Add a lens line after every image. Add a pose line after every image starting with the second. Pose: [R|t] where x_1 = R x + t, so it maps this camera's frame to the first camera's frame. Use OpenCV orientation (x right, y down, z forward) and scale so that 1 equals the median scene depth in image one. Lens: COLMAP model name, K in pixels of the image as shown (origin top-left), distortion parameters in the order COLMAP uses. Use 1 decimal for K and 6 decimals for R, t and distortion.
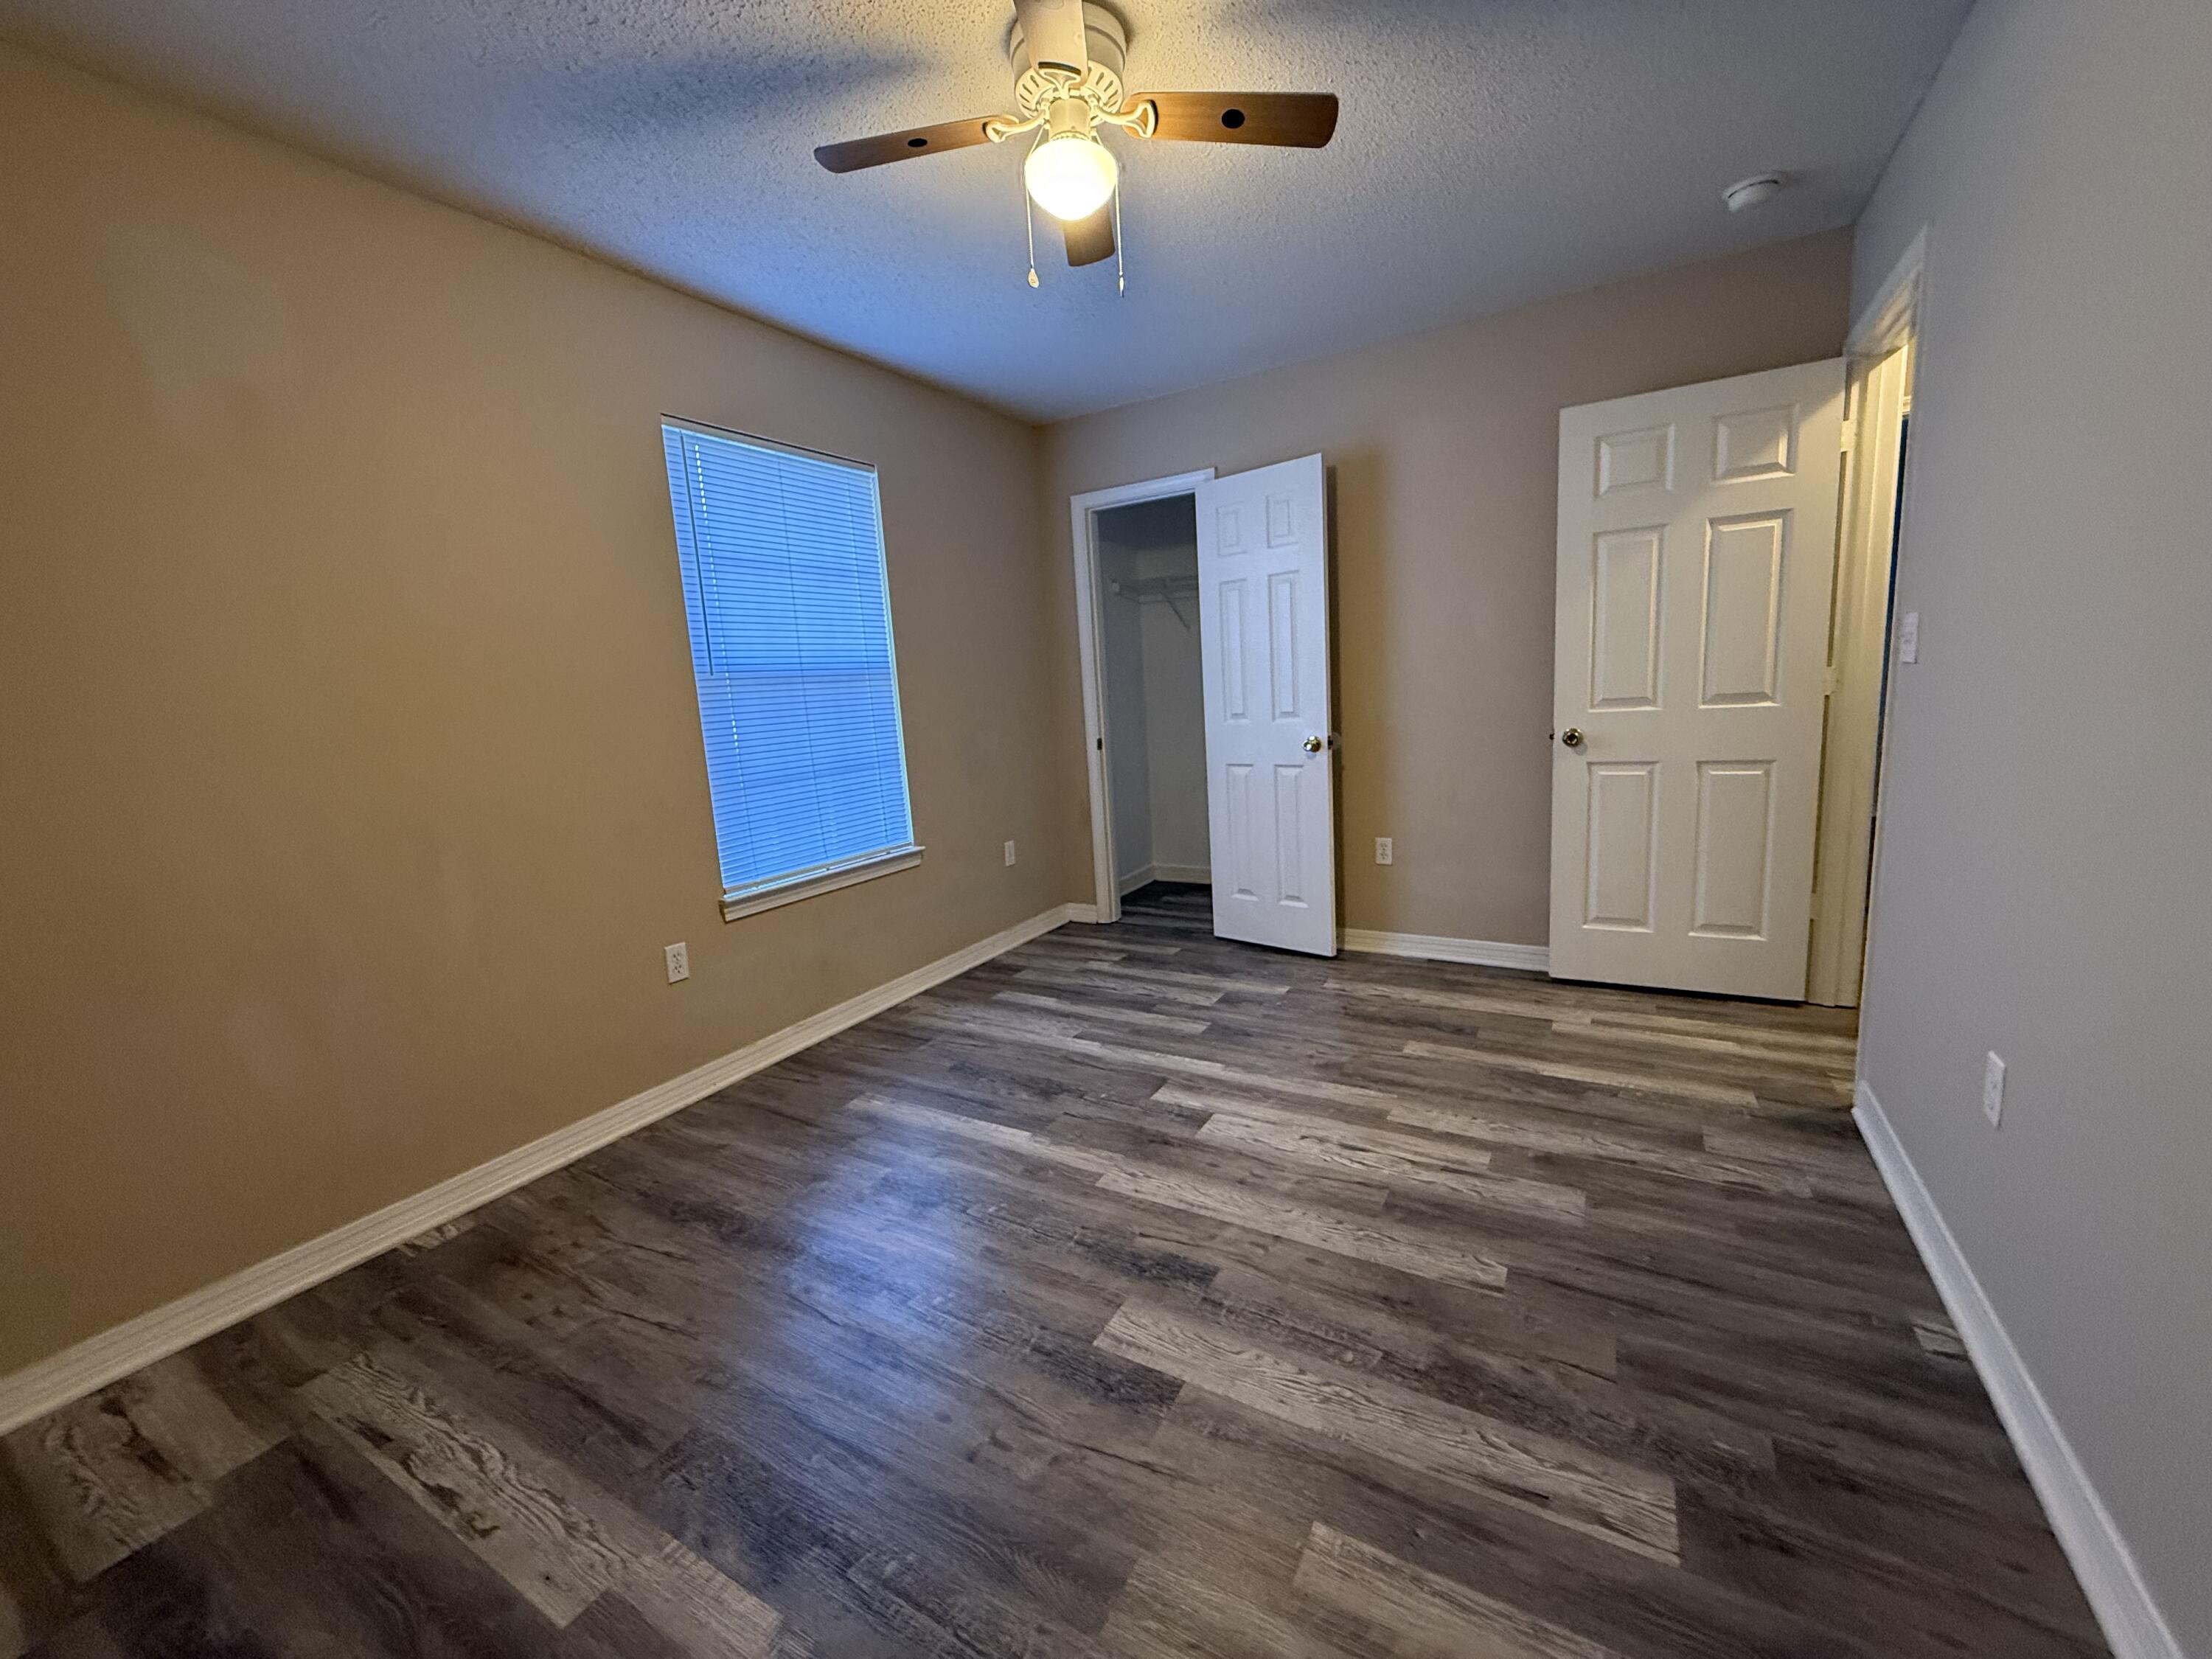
lens RADIAL K [[876.9, 0, 1098.5], [0, 876.9, 826.8], [0, 0, 1]] dist [-0.001540, 0.000430]
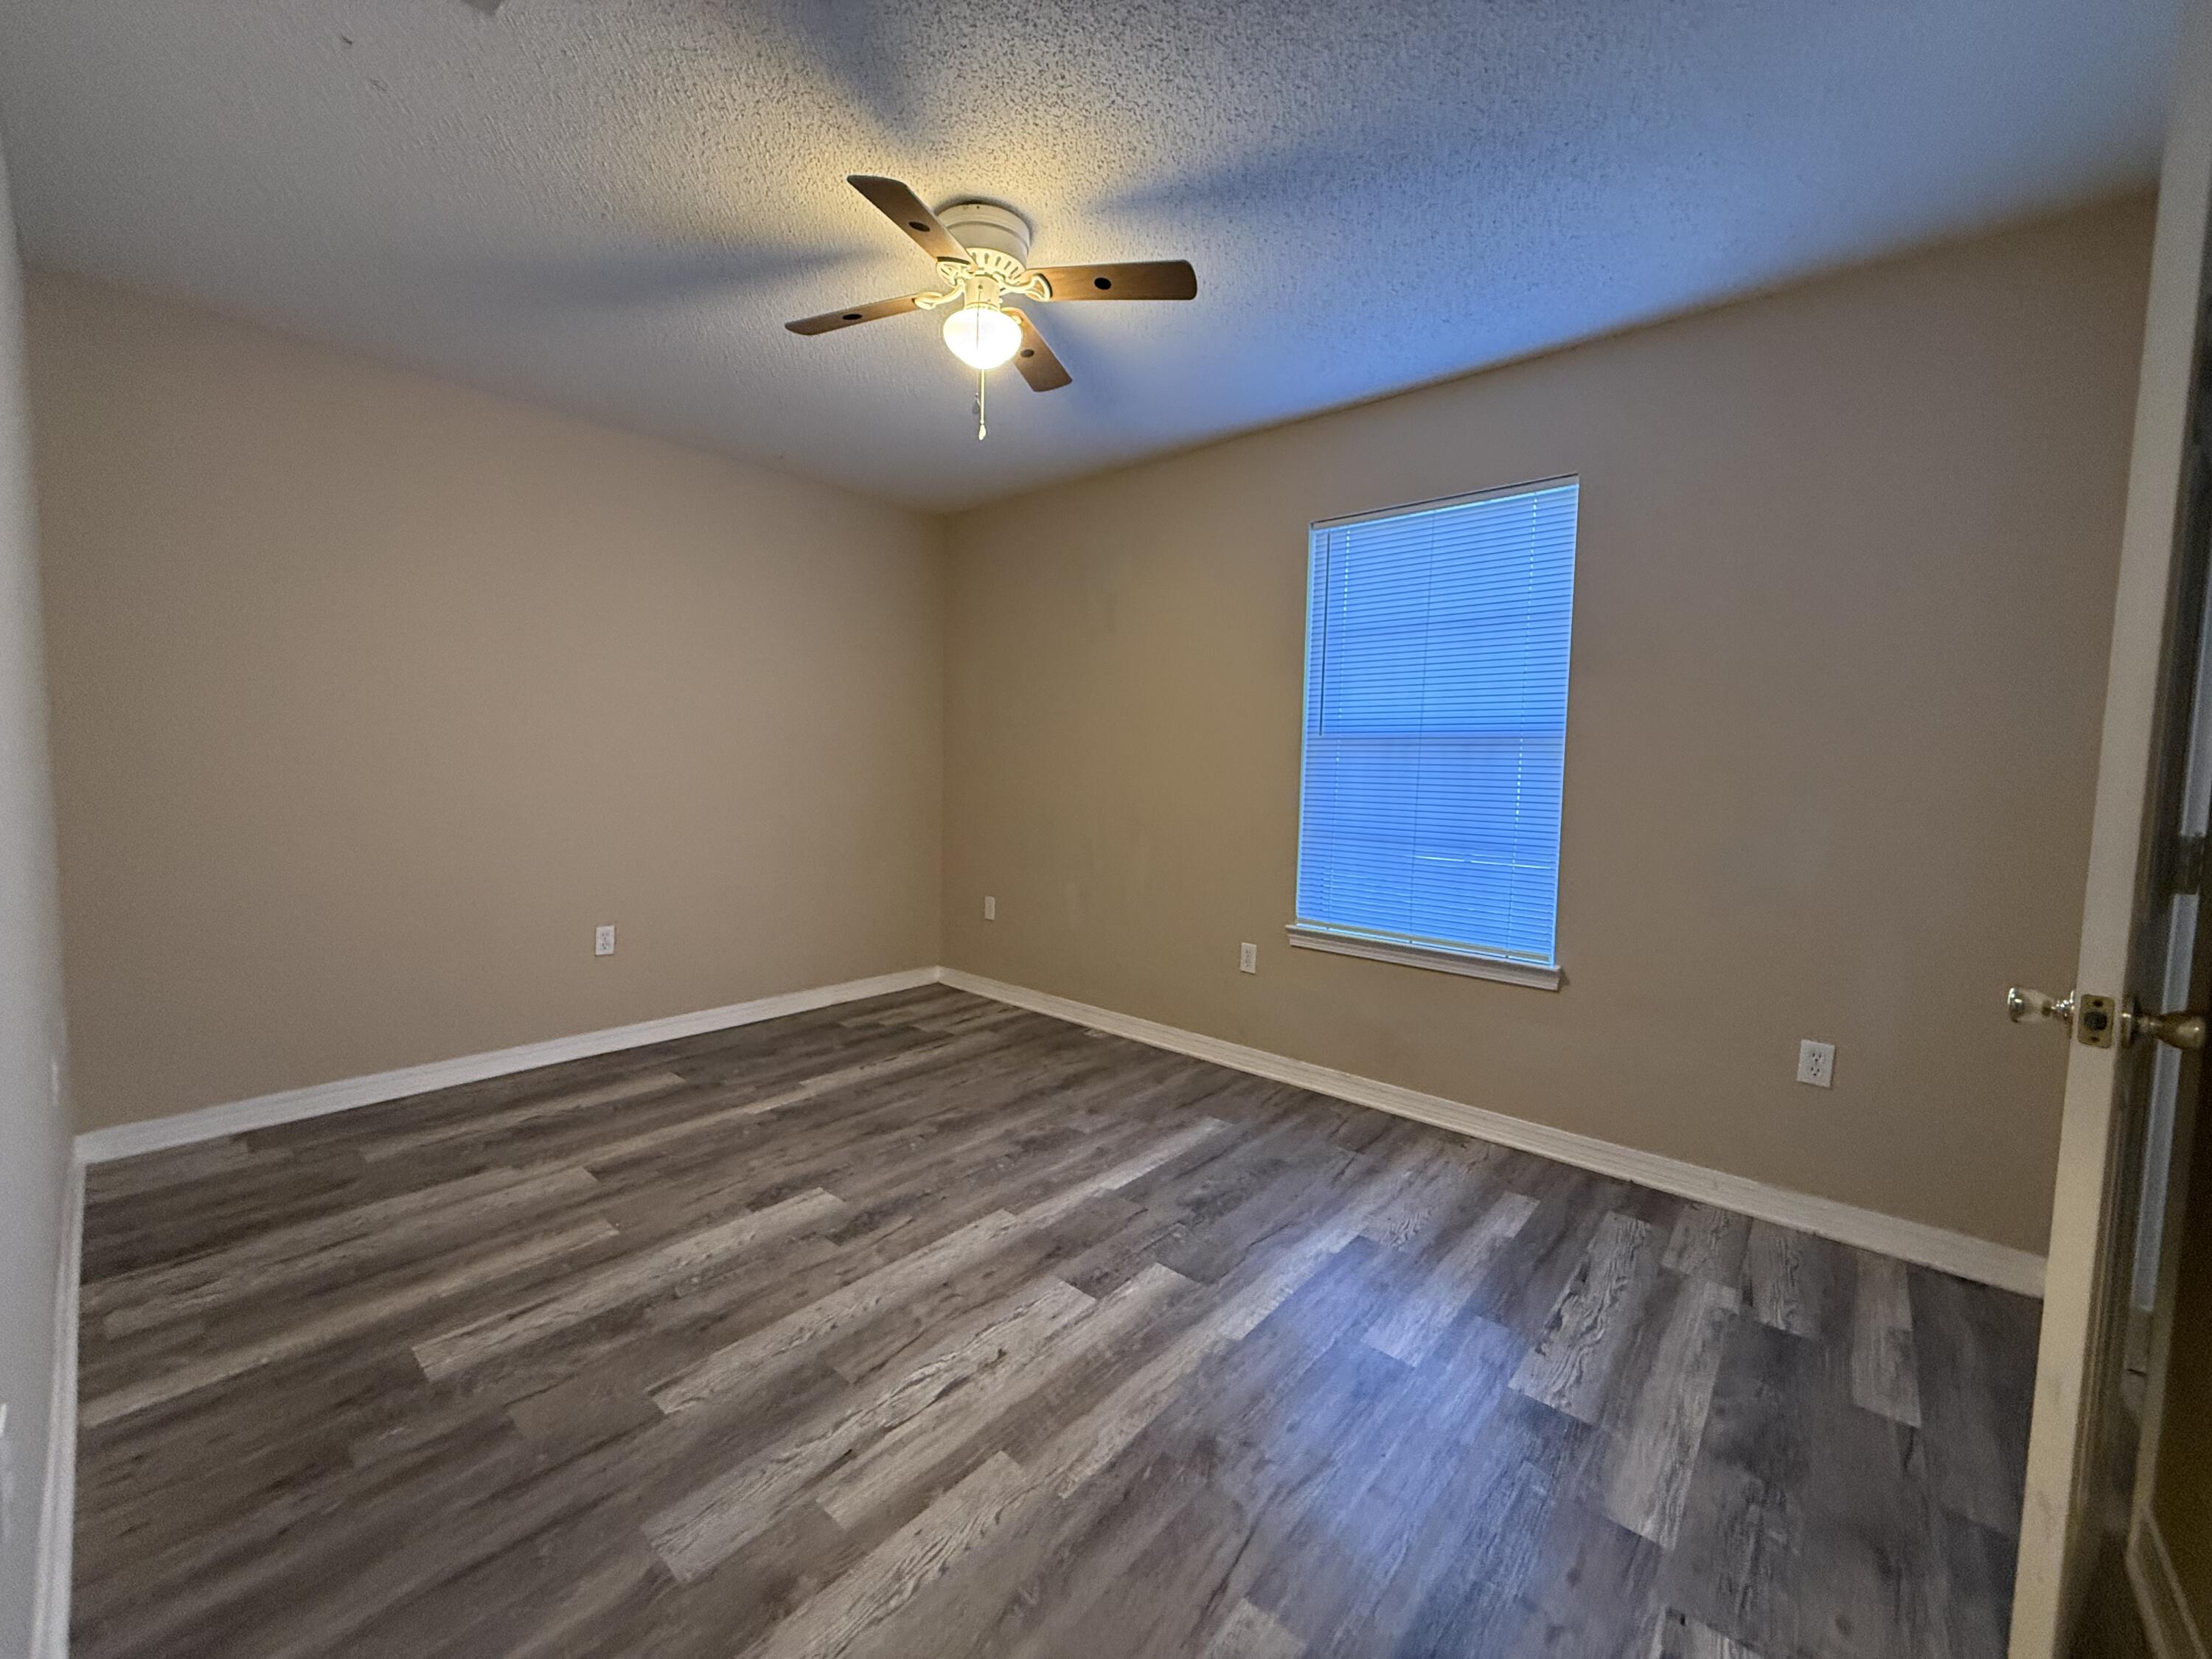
lens RADIAL K [[879.2, 0, 1094.3], [0, 879.2, 826.2], [0, 0, 1]] dist [-0.001222, 0.000258]
pose [[-0.188036, 0.125516, -0.974109, 0.939383], [-0.167768, 0.973119, 0.157774, -0.234295], [0.967727, 0.193092, -0.161924, 1.152562]]
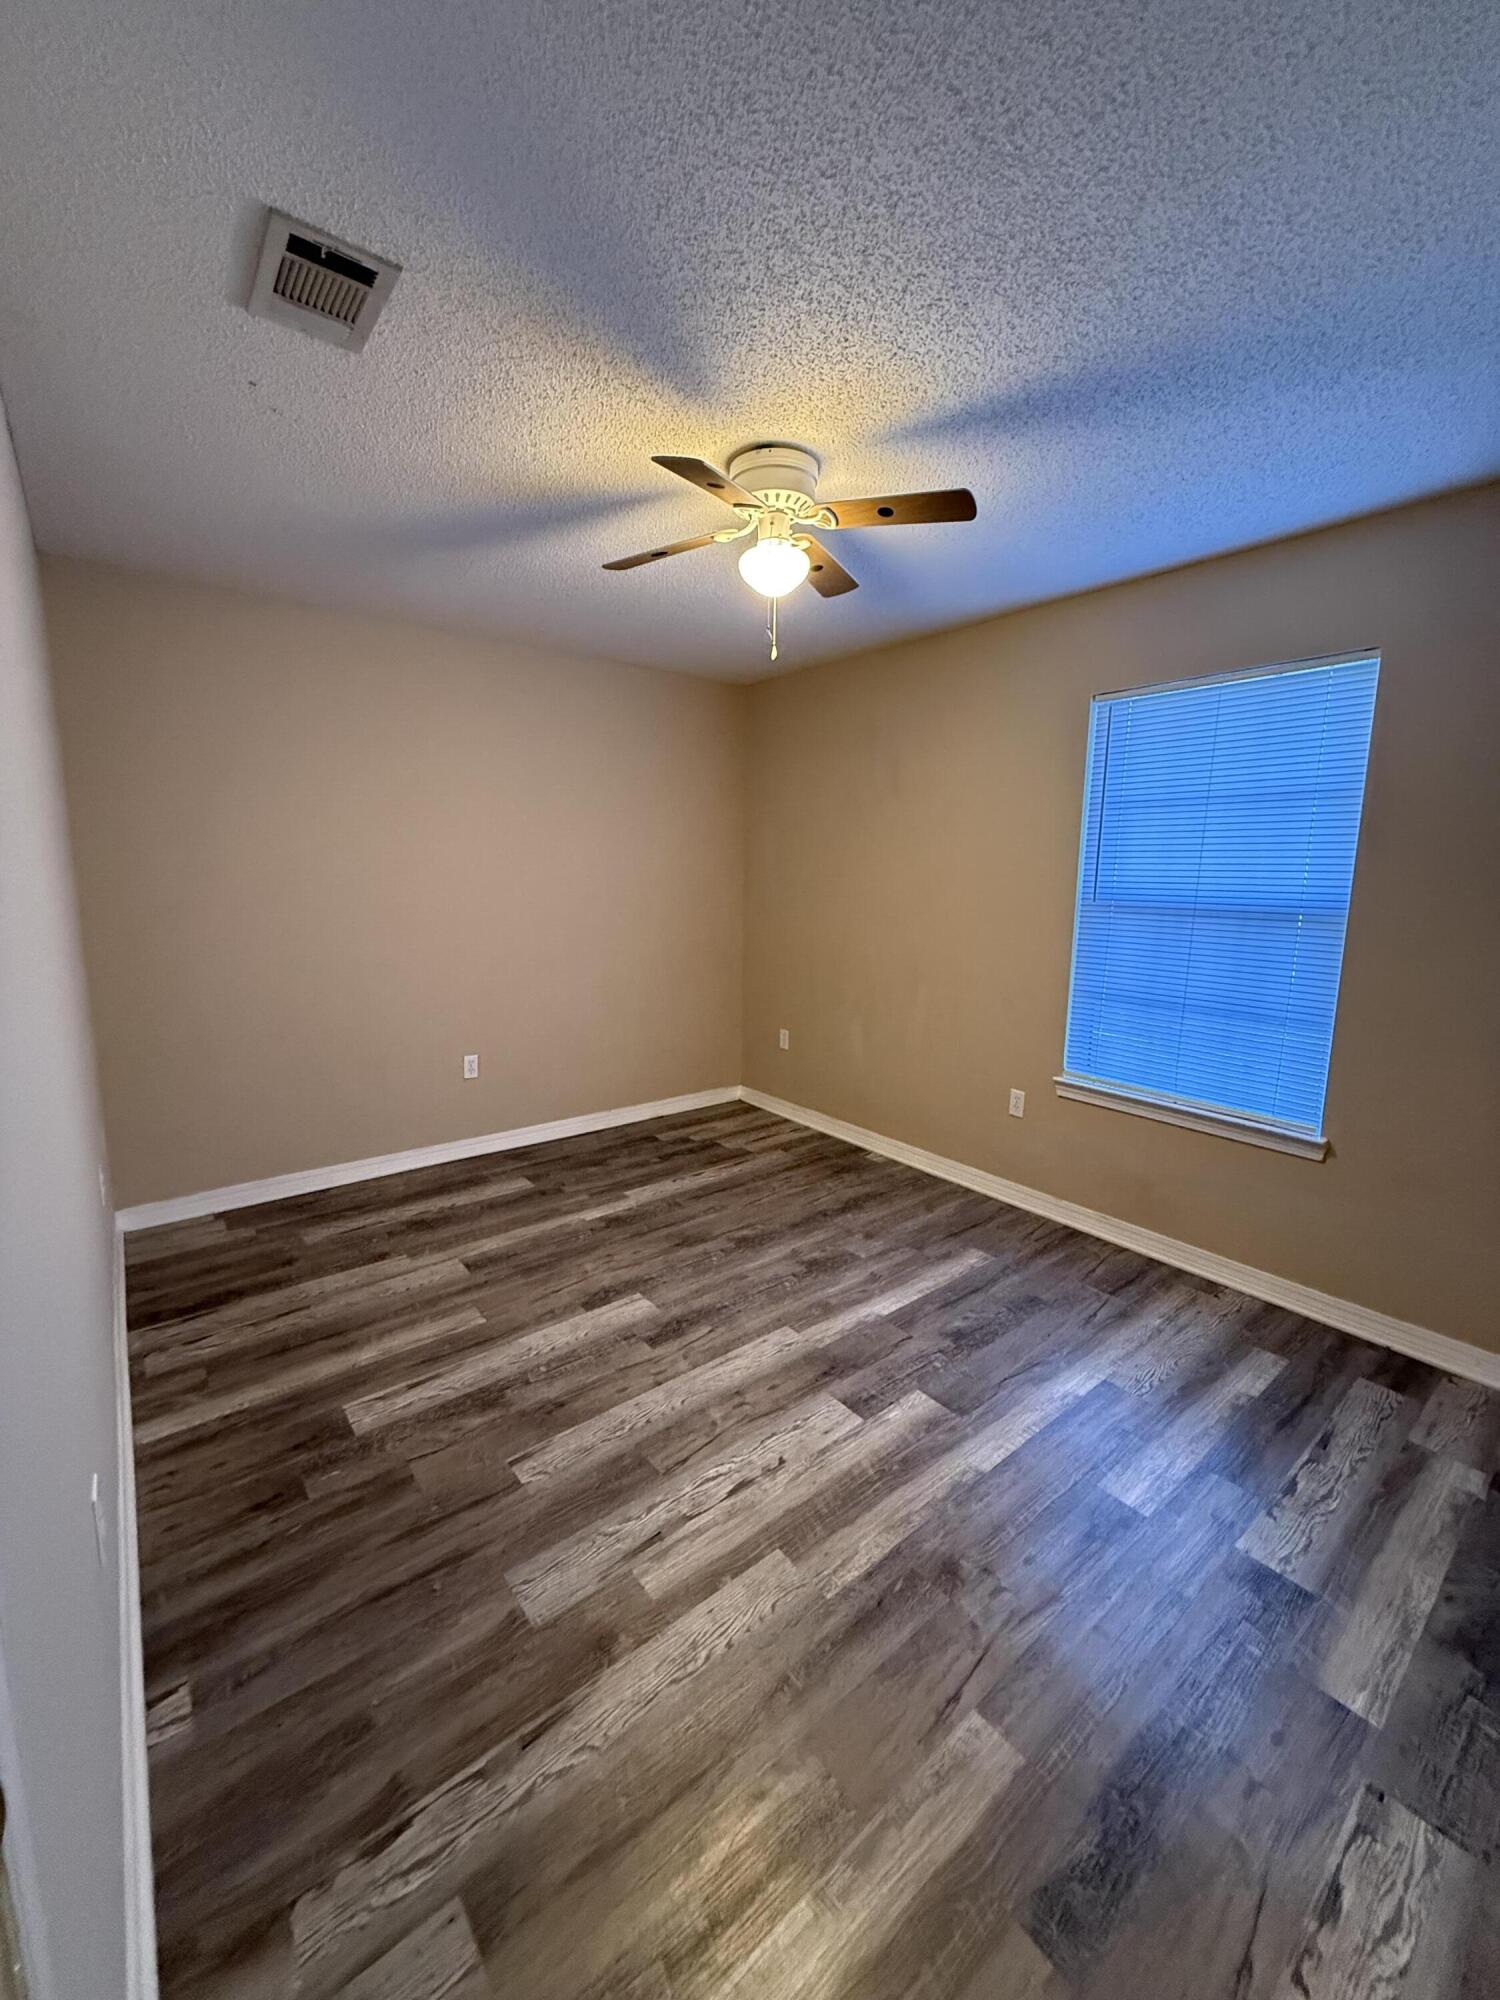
lens RADIAL K [[792.9, 0, 749.4], [0, 792.9, 993.2], [0, 0, 1]] dist [-0.001540, 0.000430]
pose [[-0.351138, 0.202598, -0.914142, 0.941116], [-0.142761, 0.953311, 0.266116, -0.343420], [0.925376, 0.223948, -0.305821, 1.152744]]
